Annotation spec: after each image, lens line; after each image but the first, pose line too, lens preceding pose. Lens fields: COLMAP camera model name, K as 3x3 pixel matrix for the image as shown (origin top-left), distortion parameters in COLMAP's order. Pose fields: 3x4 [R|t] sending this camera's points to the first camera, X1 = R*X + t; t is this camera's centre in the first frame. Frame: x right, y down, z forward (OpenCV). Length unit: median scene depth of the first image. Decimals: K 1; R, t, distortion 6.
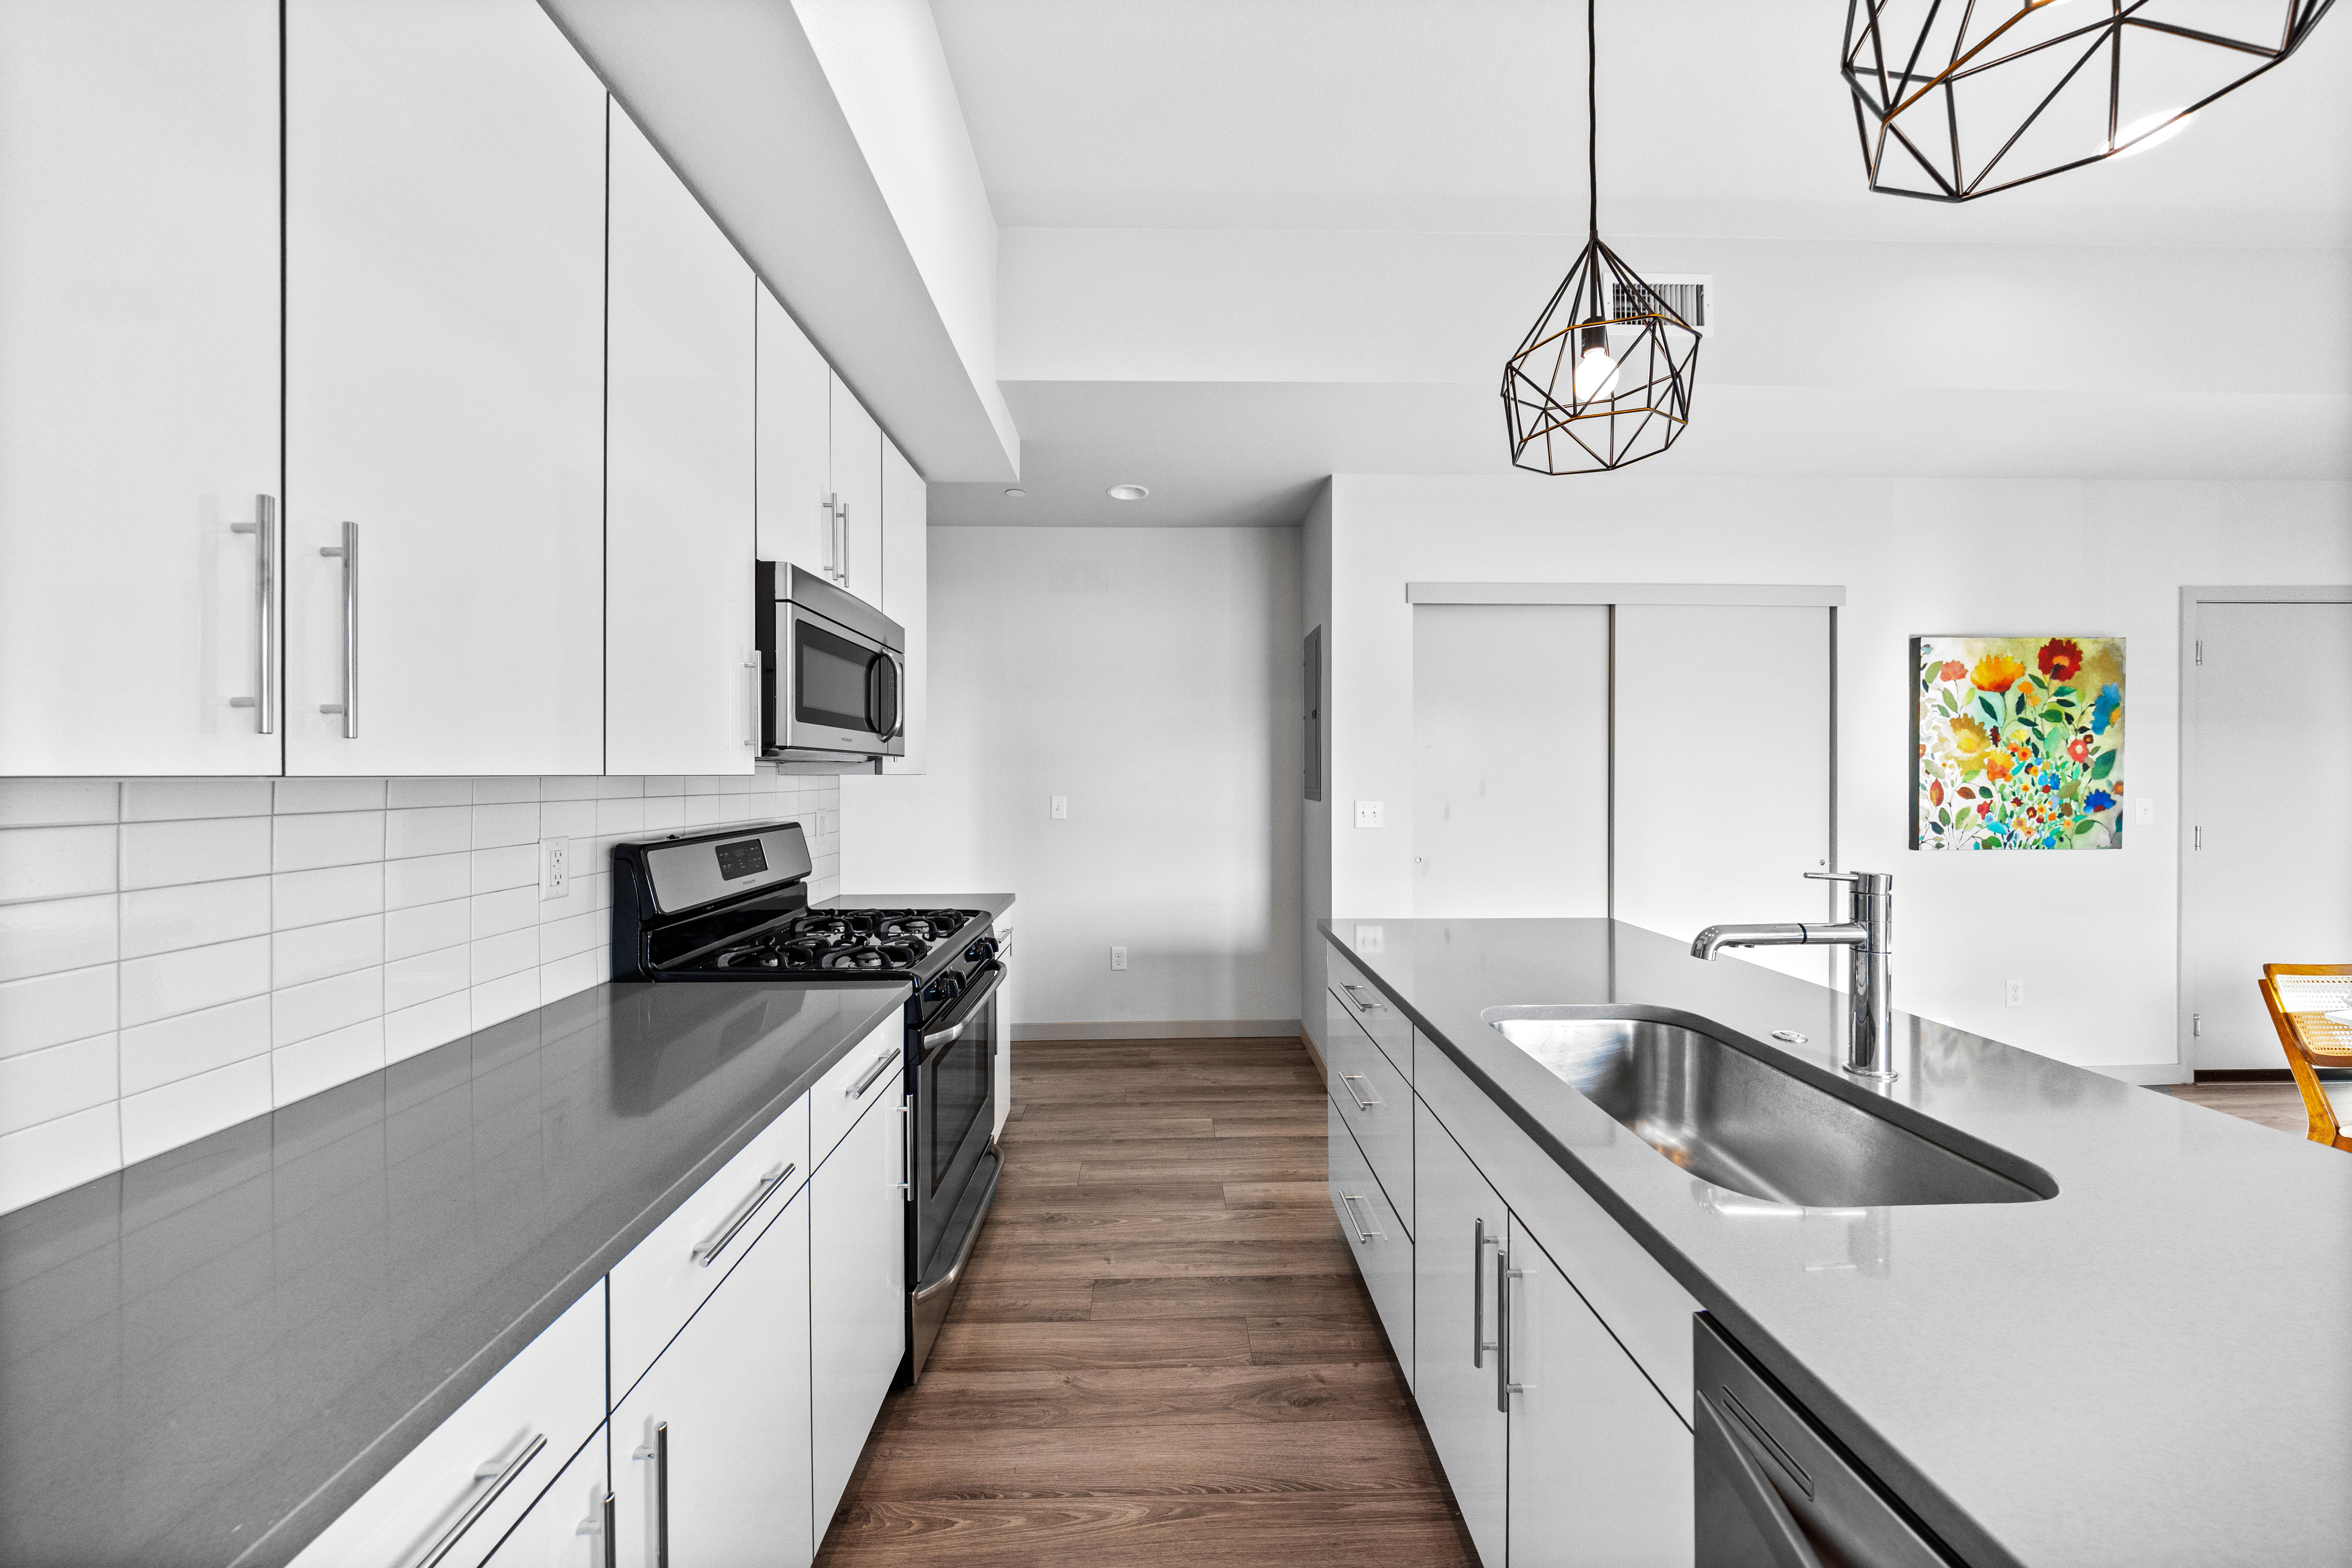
lens RADIAL K [[828.1, 0, 1177.5], [0, 828.1, 752.1], [0, 0, 1]] dist [-0.000942, -0.000040]
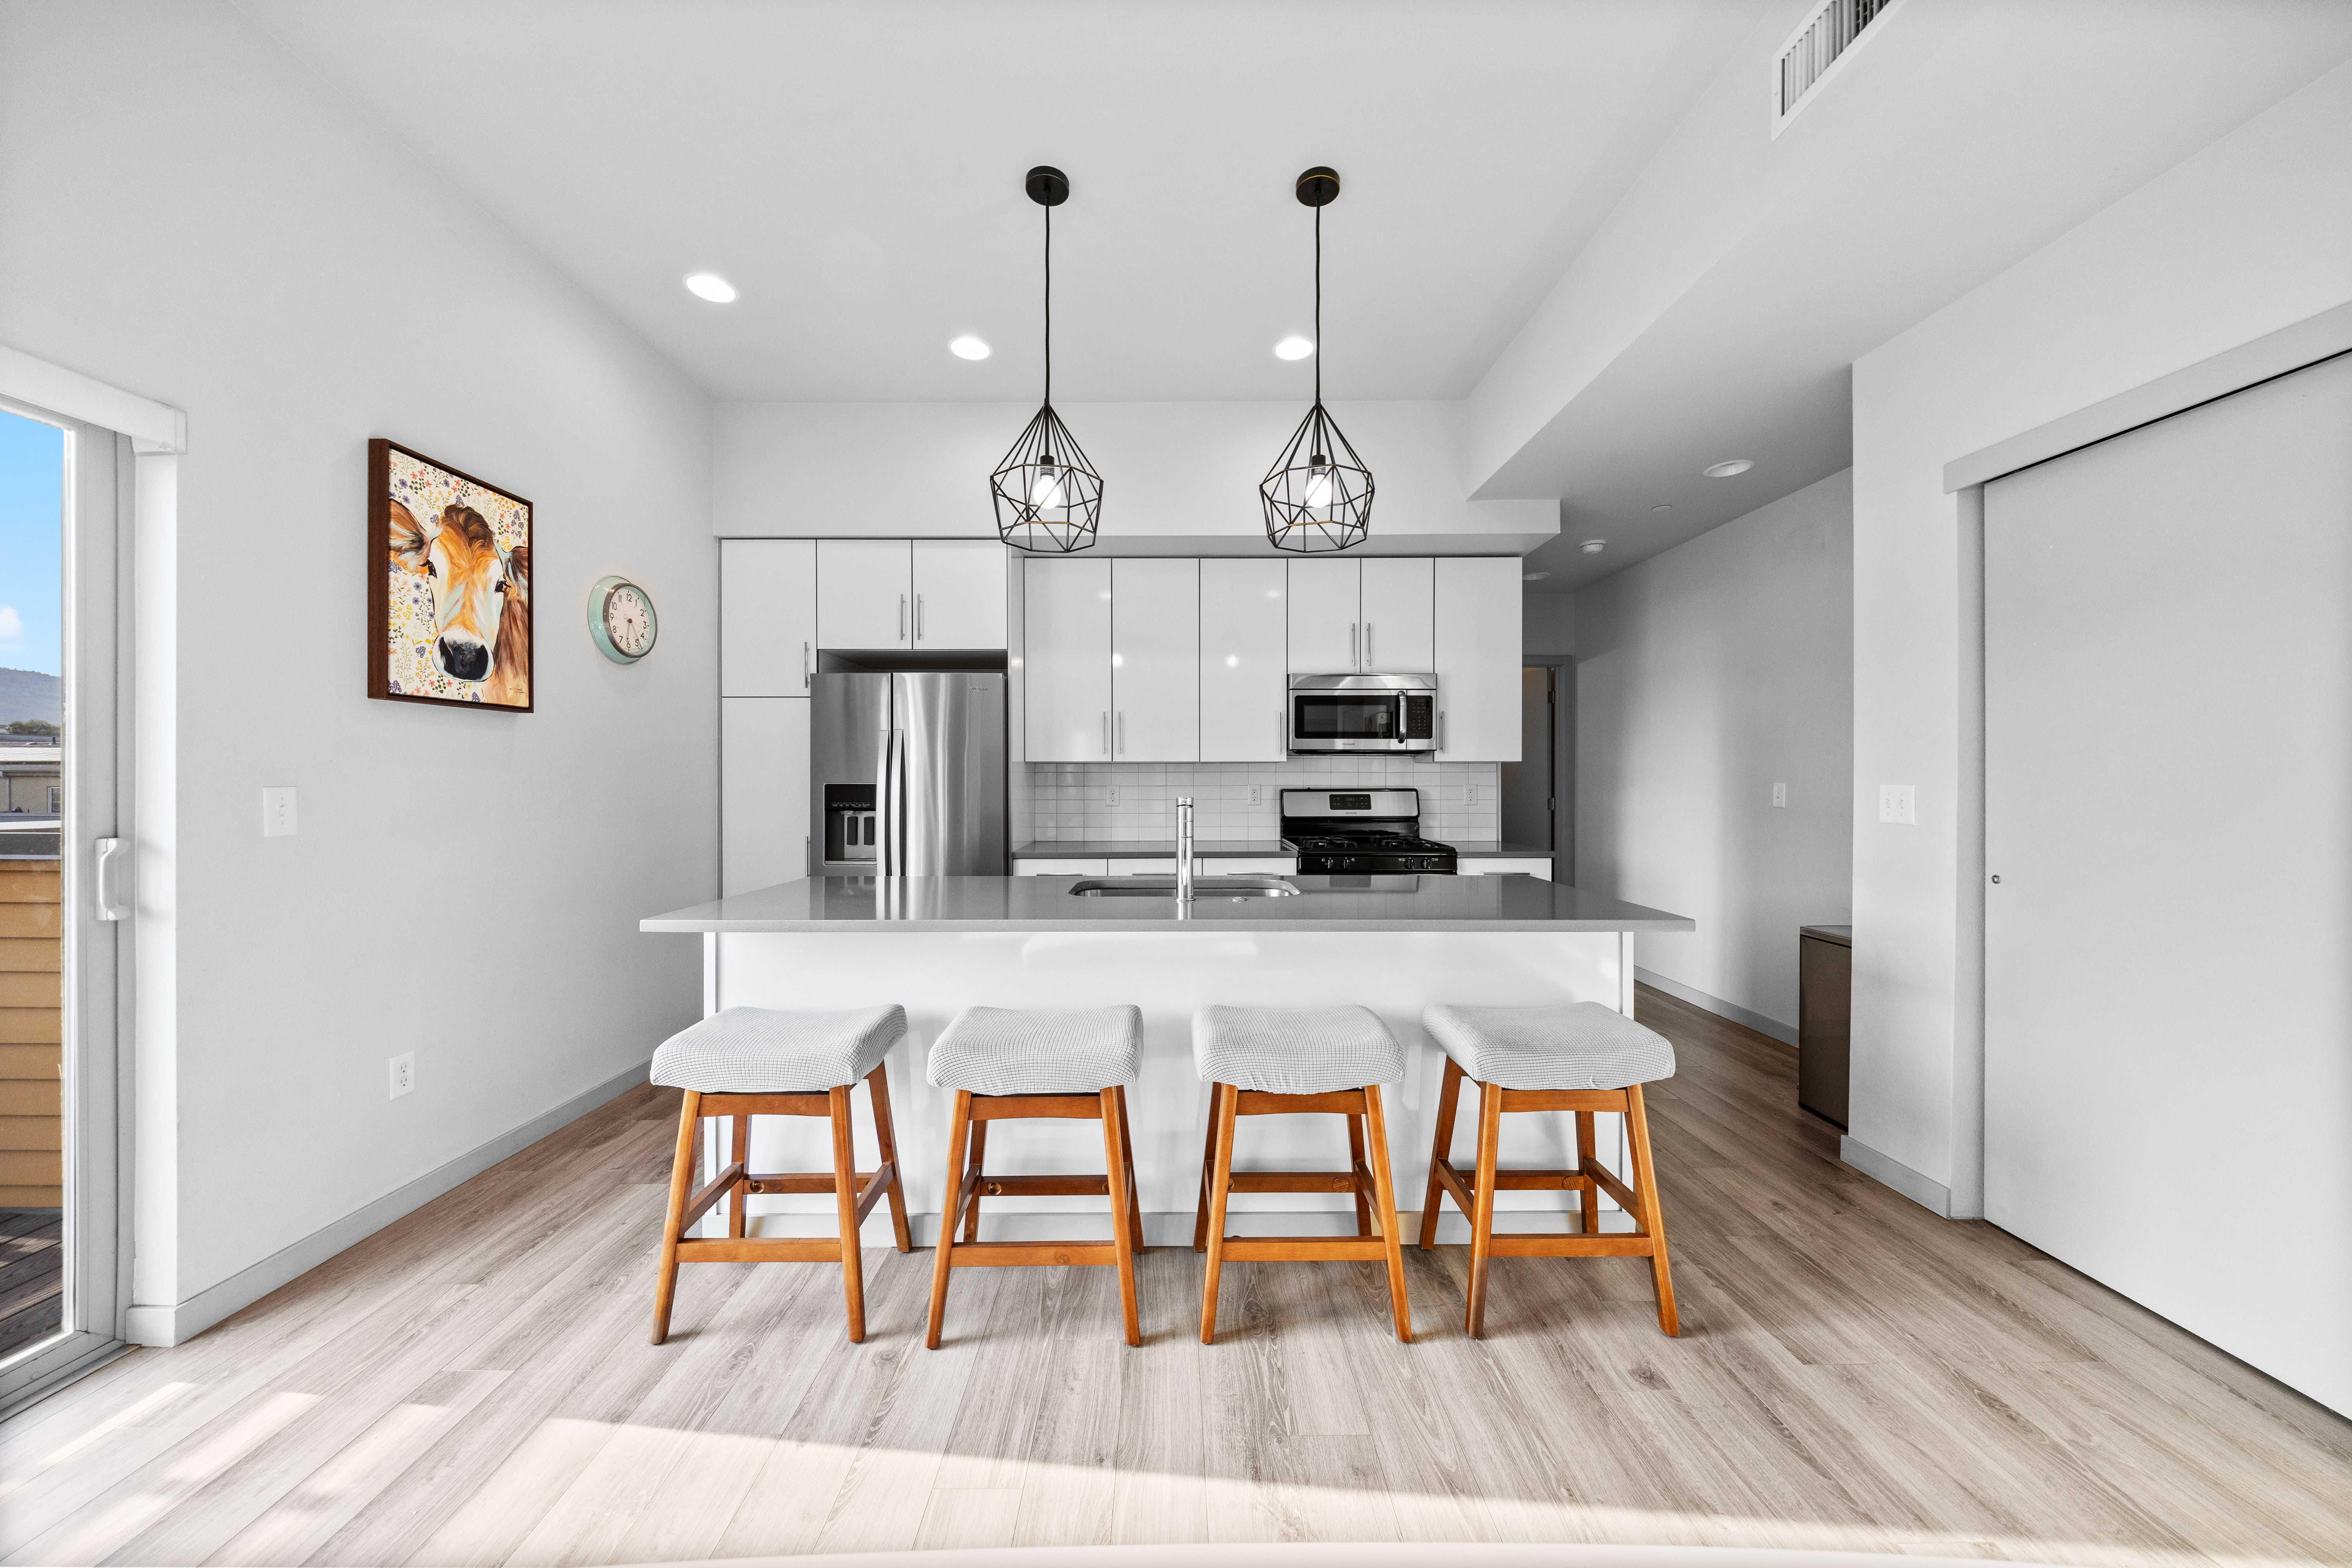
lens RADIAL K [[782.7, 0, 1170.8], [0, 782.7, 780.7], [0, 0, 1]] dist [-0.009969, -0.000024]
pose [[-0.036204, -0.007066, -0.999319, 0.931293], [-0.003614, 0.999969, -0.006940, 0.052119], [0.999338, 0.003360, -0.036229, 0.372133]]
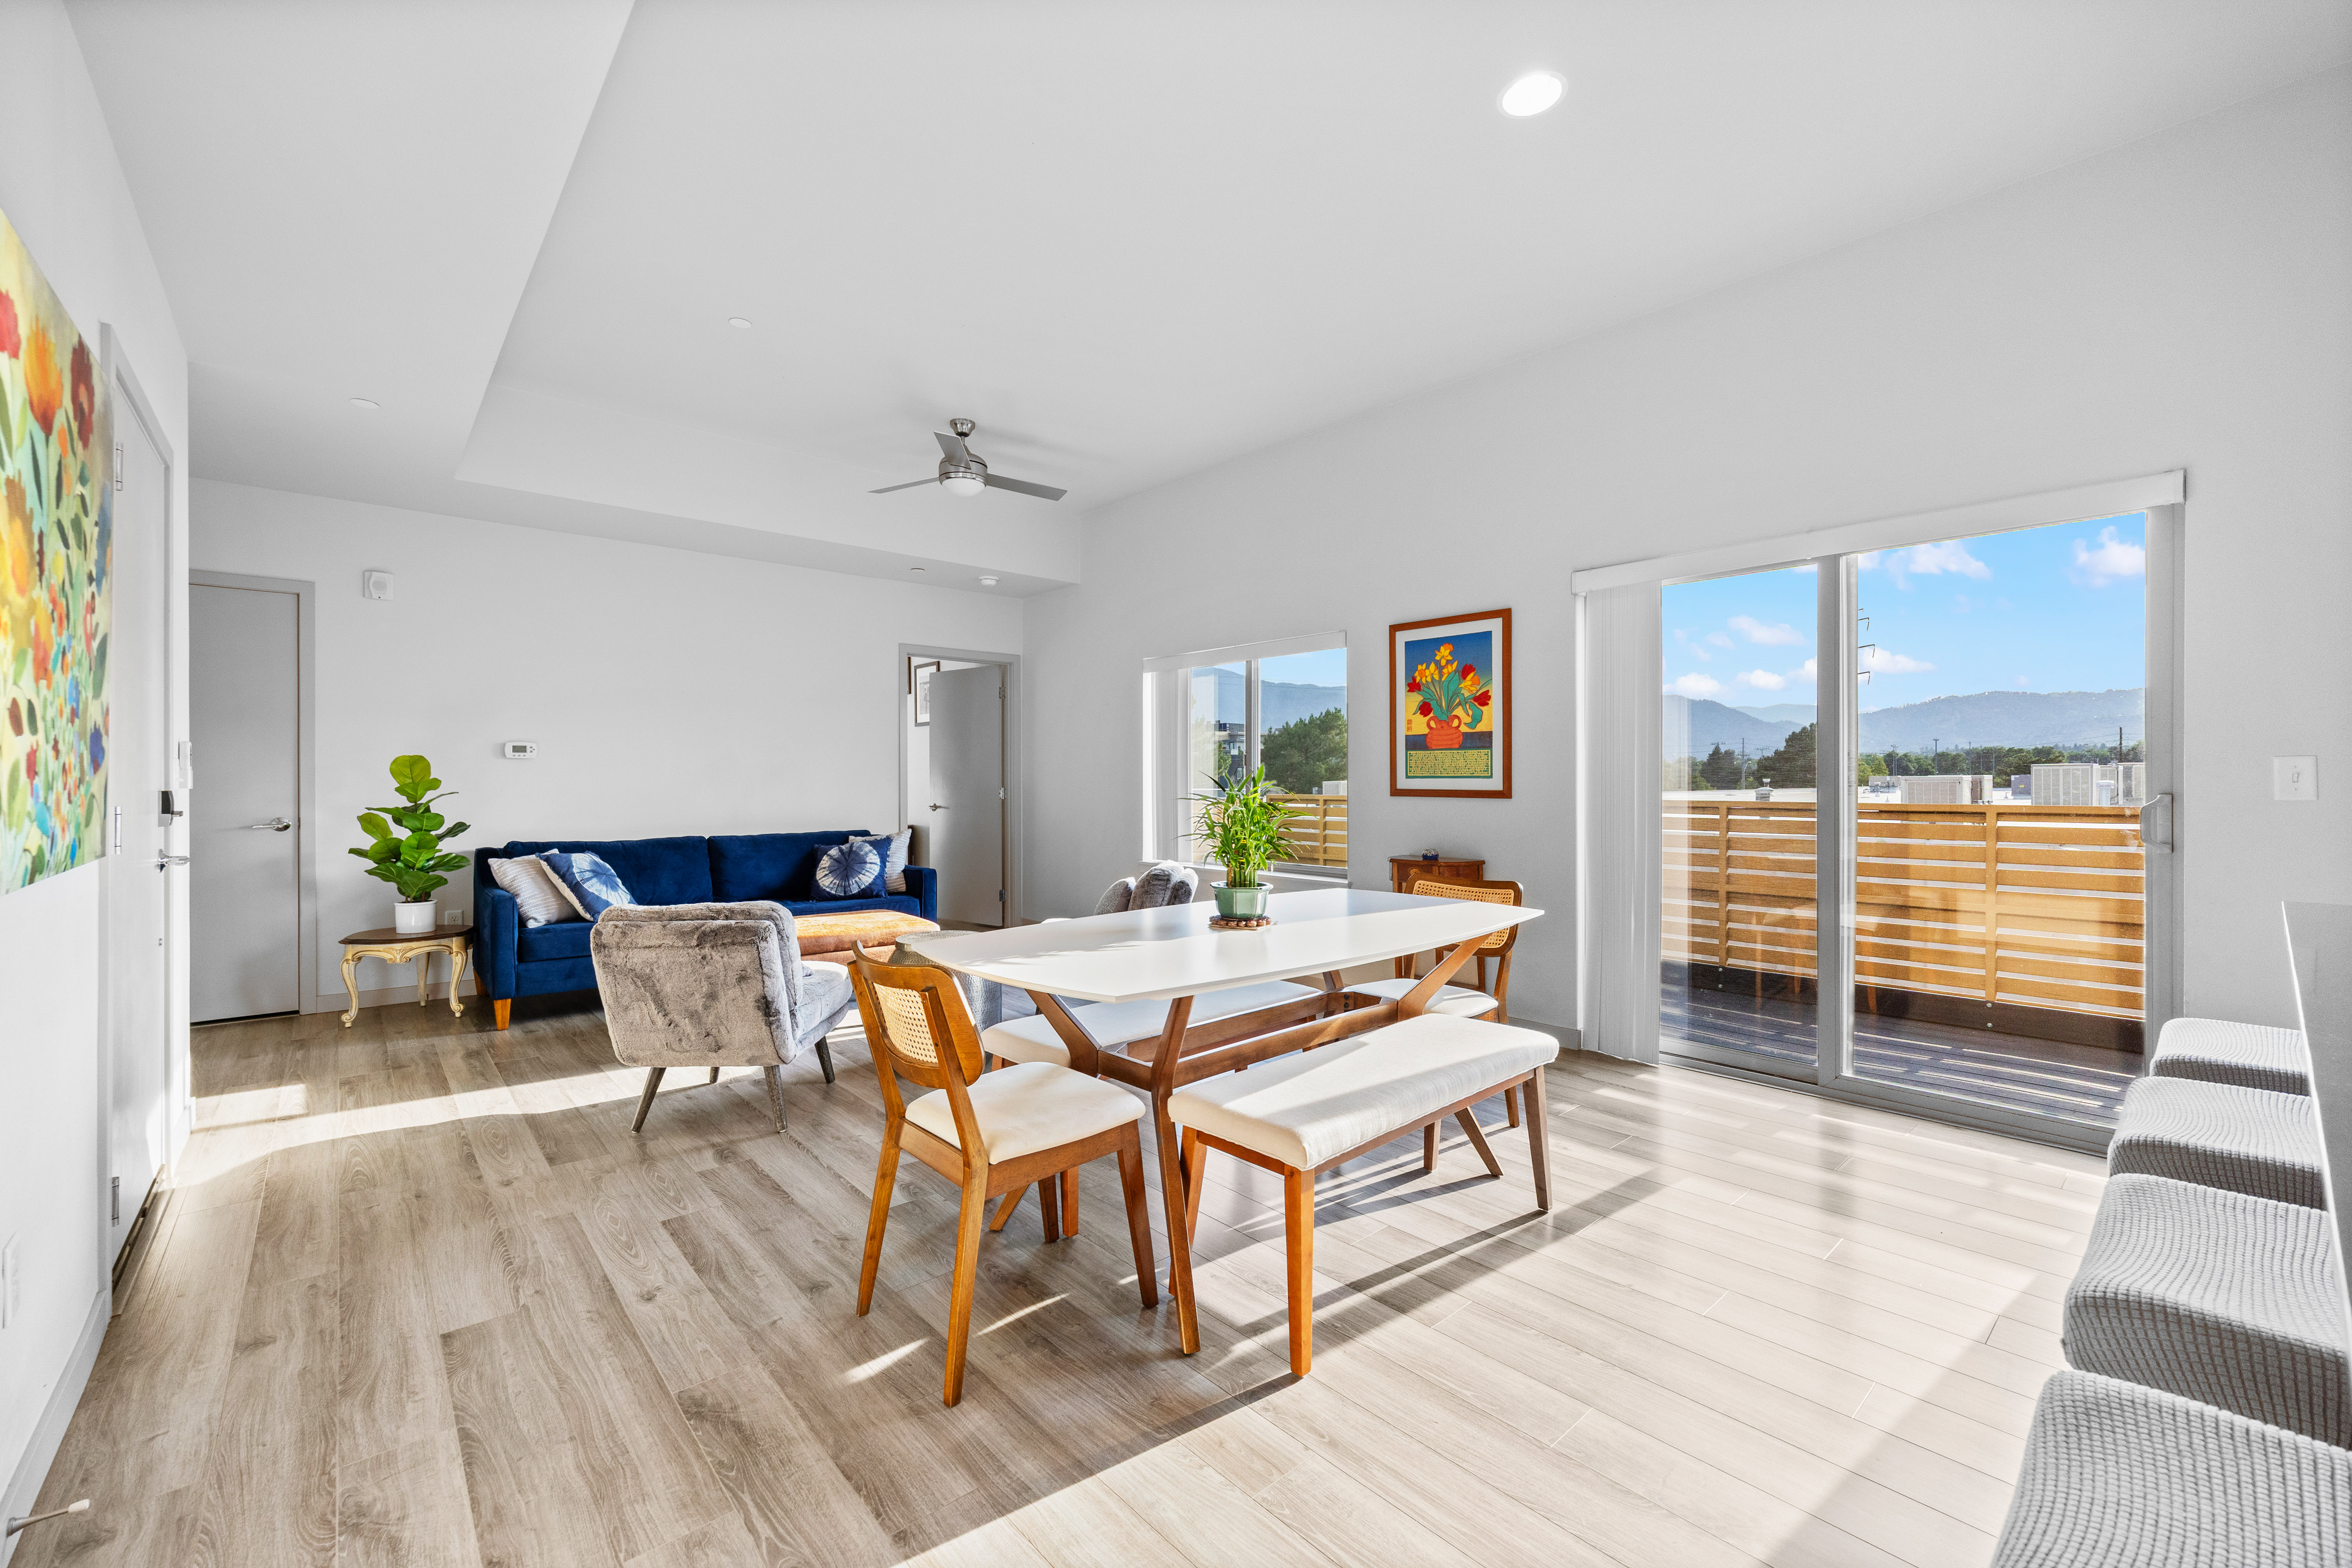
lens RADIAL K [[945.0, 0, 1153.2], [0, 945.0, 787.4], [0, 0, 1]] dist [-0.000617, 0.000153]
pose [[-0.621195, -0.012836, 0.783551, 0.384693], [-0.004310, 0.999907, 0.012963, 0.073286], [-0.783644, 0.004675, -0.621192, 0.876712]]
